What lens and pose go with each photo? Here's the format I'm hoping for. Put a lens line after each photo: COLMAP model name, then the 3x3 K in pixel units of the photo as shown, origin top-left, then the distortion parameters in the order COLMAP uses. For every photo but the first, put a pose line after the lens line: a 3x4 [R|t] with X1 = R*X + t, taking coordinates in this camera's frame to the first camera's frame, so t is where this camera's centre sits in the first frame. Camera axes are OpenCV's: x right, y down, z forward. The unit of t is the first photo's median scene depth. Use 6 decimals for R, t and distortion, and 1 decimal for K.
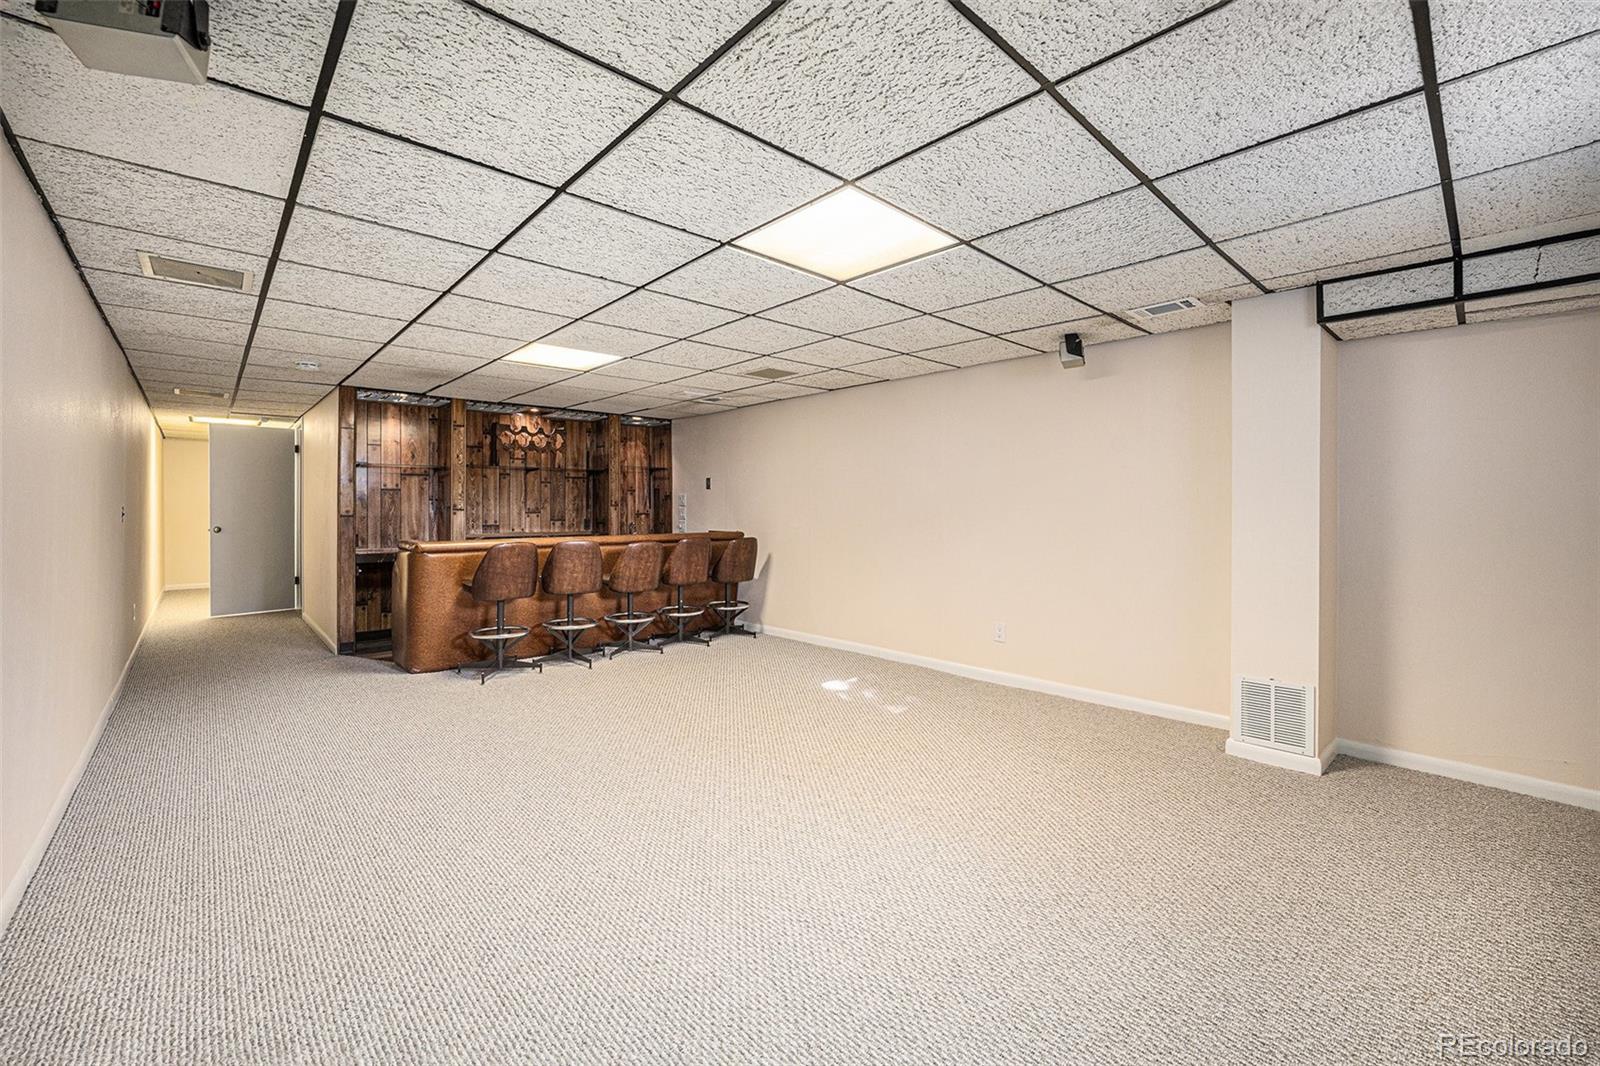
lens RADIAL K [[636.3, 0, 792.6], [0, 636.3, 467.1], [0, 0, 1]] dist [-0.000904, -0.000045]
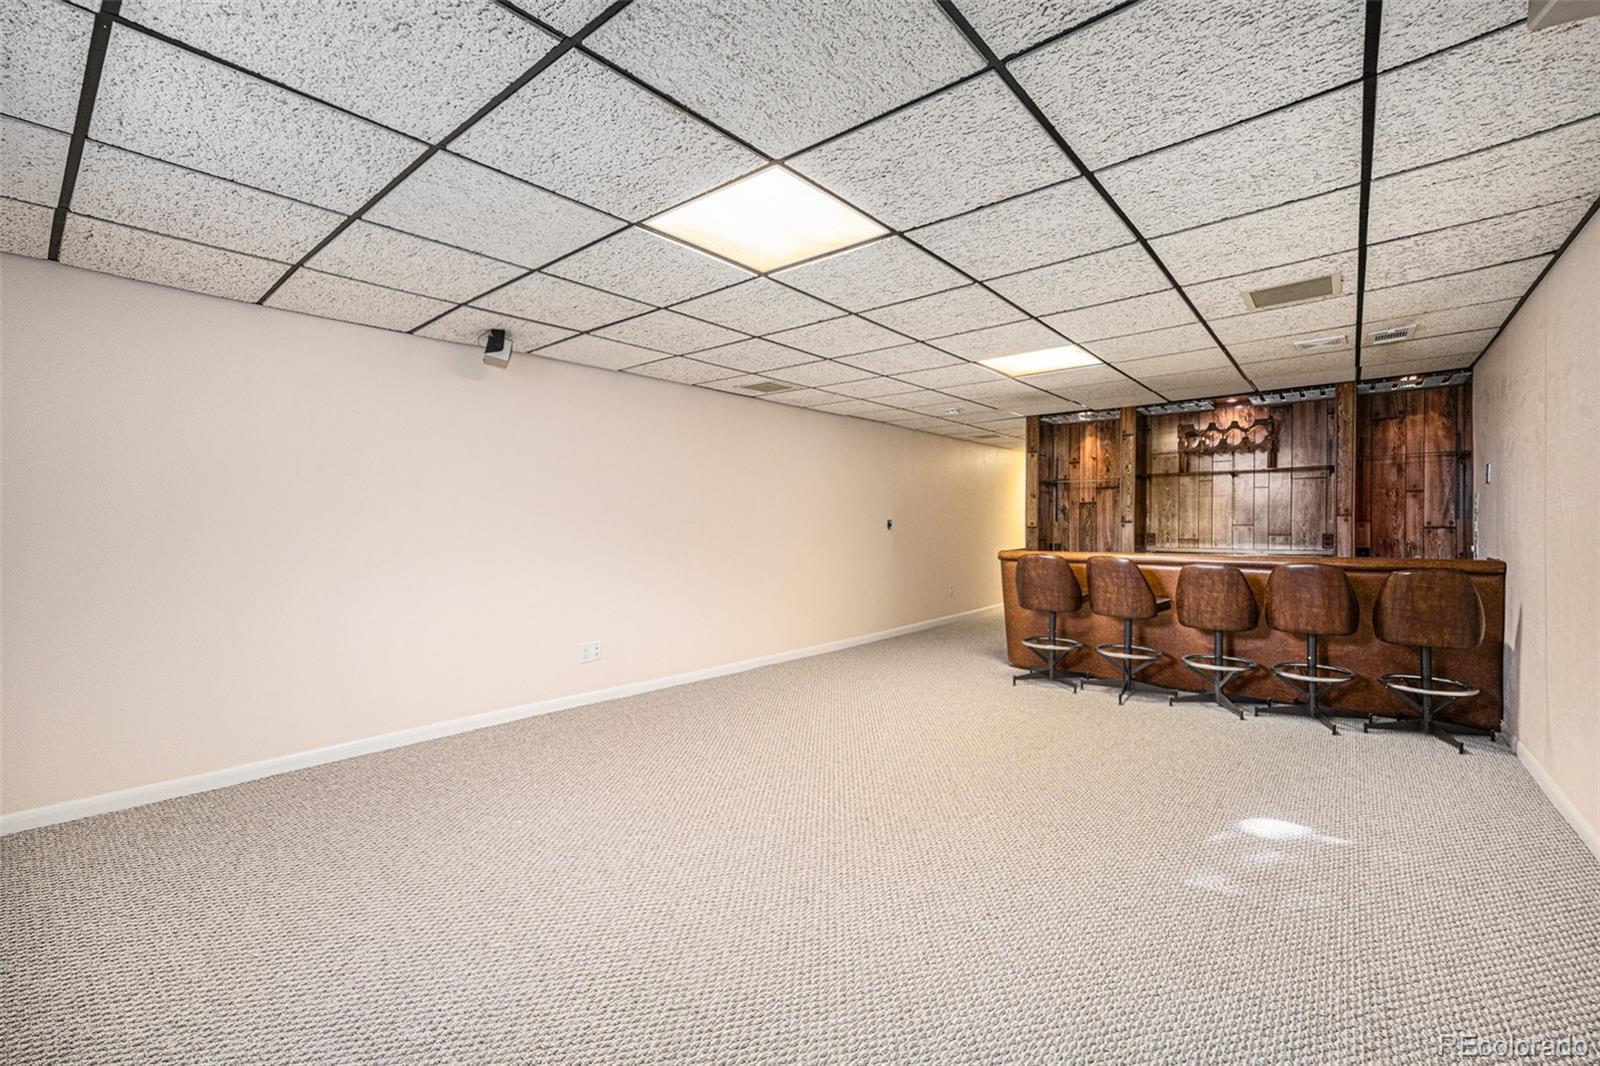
lens RADIAL K [[667.4, 0, 803.5], [0, 667.4, 532.8], [0, 0, 1]] dist [-0.000665, 0.000101]
pose [[0.137520, 0.014681, -0.990390, 0.410111], [0.069558, 0.997278, 0.024441, 0.023515], [0.988054, -0.072251, 0.136125, 0.356102]]
